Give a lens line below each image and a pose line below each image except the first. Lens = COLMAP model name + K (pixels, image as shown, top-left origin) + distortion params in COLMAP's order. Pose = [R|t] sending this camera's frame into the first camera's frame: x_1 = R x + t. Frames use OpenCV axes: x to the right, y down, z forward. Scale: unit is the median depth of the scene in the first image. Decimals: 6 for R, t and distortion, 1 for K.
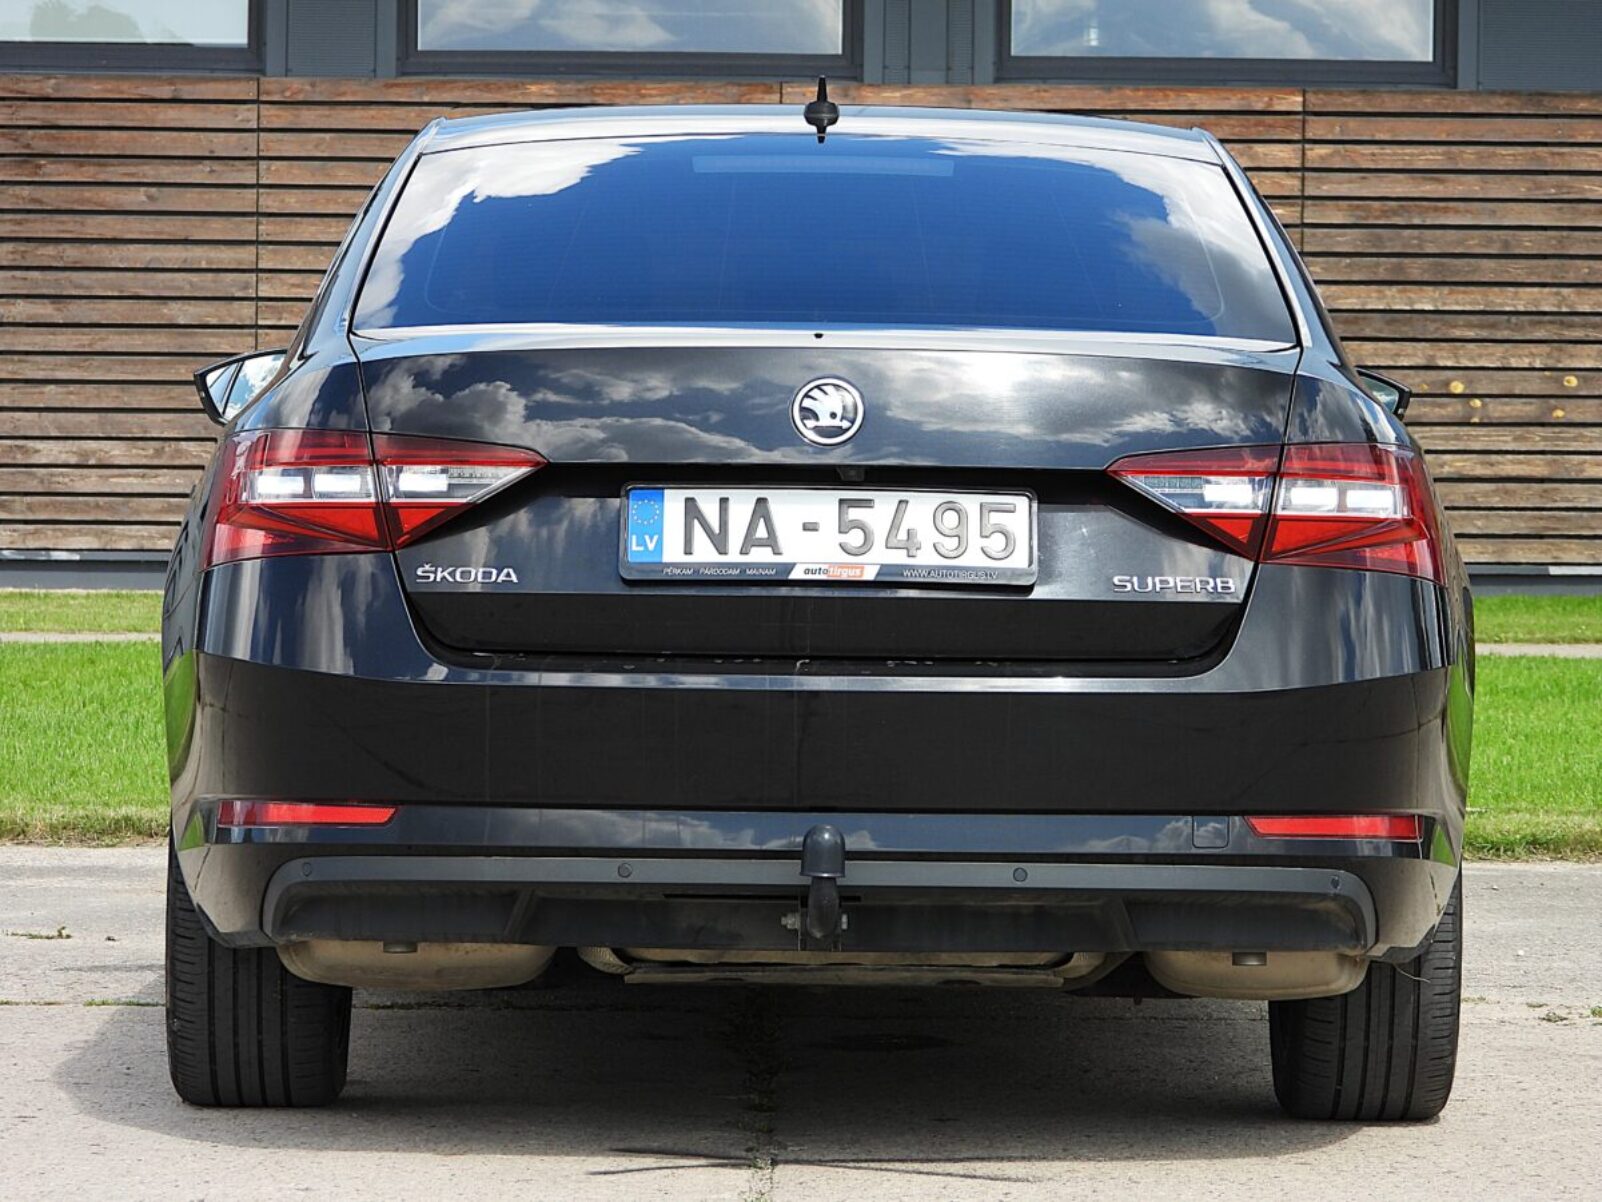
lens RADIAL K [[7332.6, 0, 686.3], [0, 7332.6, 505.5], [0, 0, 1]] dist [0.040990, 0.000000]
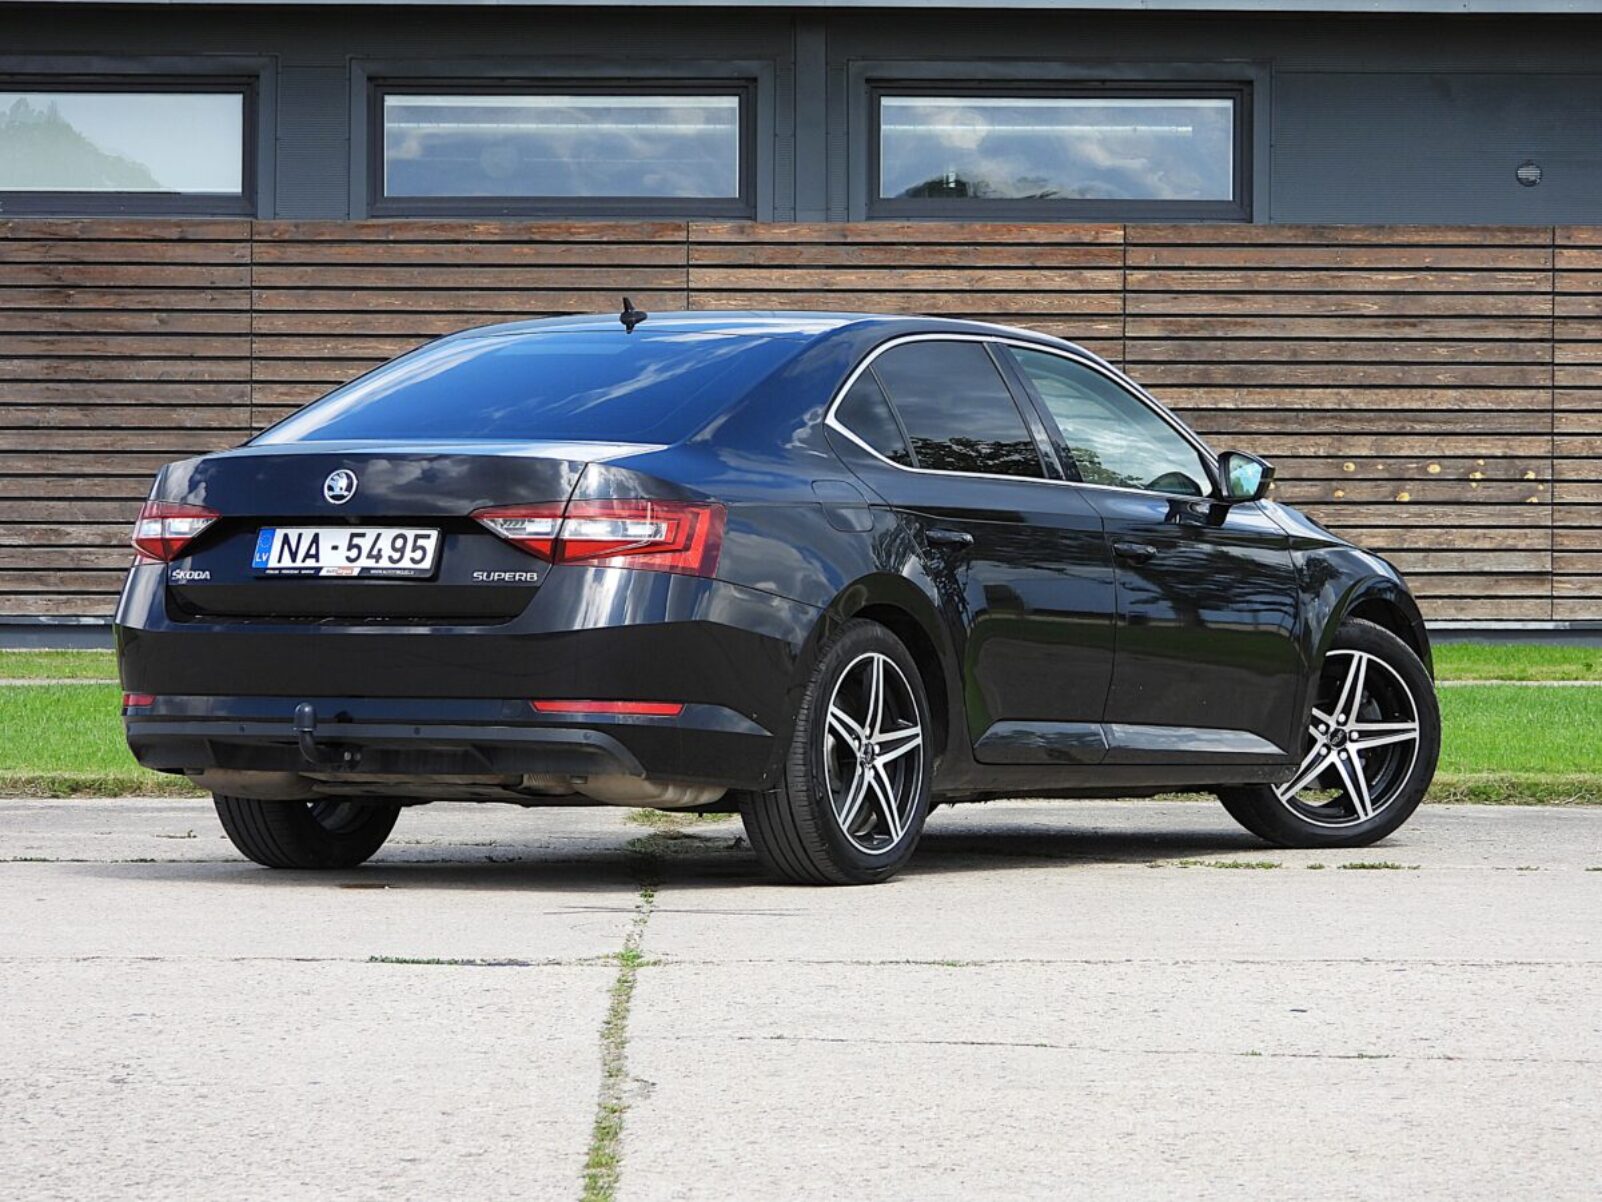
lens RADIAL K [[7332.6, 0, 750.0], [0, 7332.6, 559.8], [0, 0, 1]] dist [0.040990, 0.000000]
pose [[0.999964, -0.006567, -0.005410, 0.029192], [0.006541, 0.999966, -0.004954, 0.003503], [0.005442, 0.004919, 0.999973, -0.196540]]
